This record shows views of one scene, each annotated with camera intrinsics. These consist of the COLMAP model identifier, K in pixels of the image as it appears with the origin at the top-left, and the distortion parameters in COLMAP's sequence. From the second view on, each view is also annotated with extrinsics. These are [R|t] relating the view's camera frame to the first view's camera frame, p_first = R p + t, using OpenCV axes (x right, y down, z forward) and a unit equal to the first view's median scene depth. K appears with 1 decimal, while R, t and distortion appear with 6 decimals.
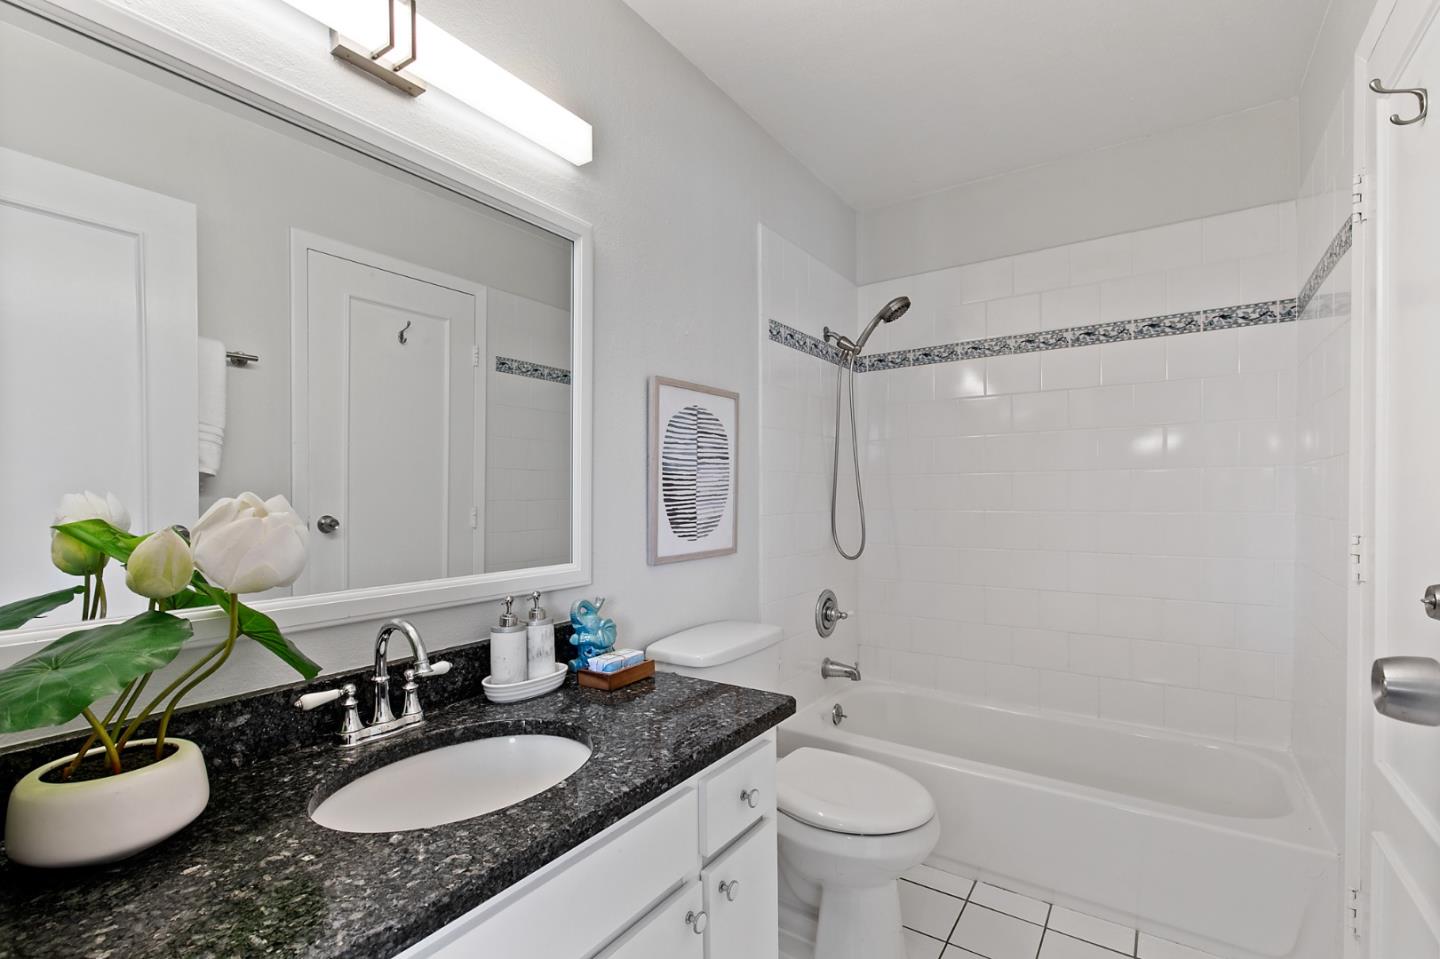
lens RADIAL K [[643.9, 0, 721.8], [0, 643.9, 486.7], [0, 0, 1]] dist [-0.000254, -0.000034]
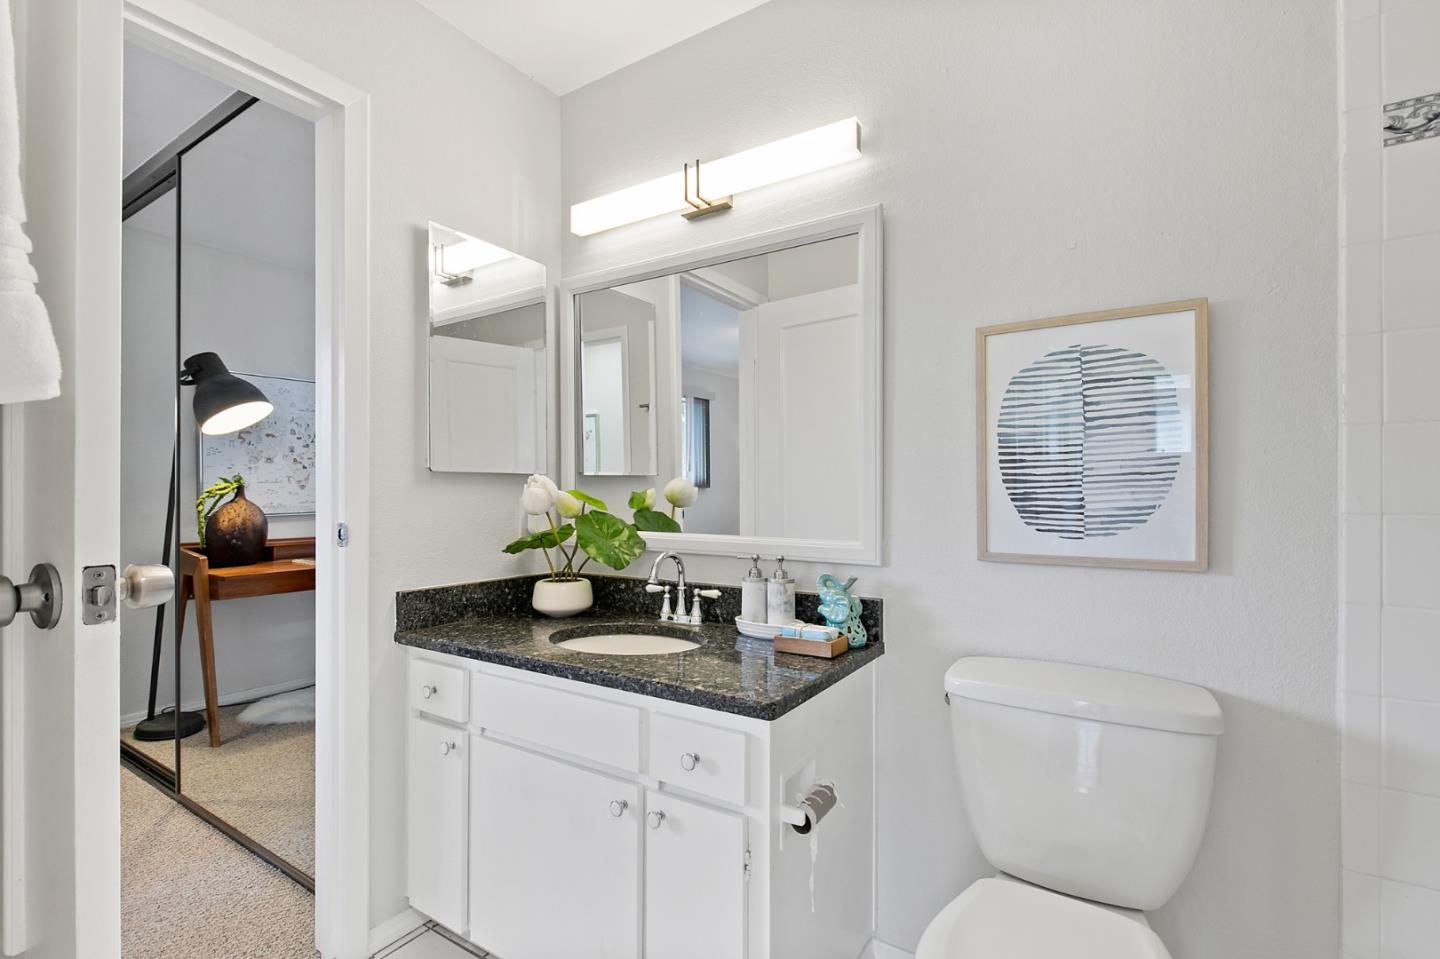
lens RADIAL K [[643.9, 0, 721.8], [0, 643.9, 486.7], [0, 0, 1]] dist [-0.000254, -0.000034]
pose [[0.037539, -0.004292, -0.999286, 0.686459], [0.011691, 0.999924, -0.003855, 0.027021], [0.999227, -0.011538, 0.037586, 0.632814]]
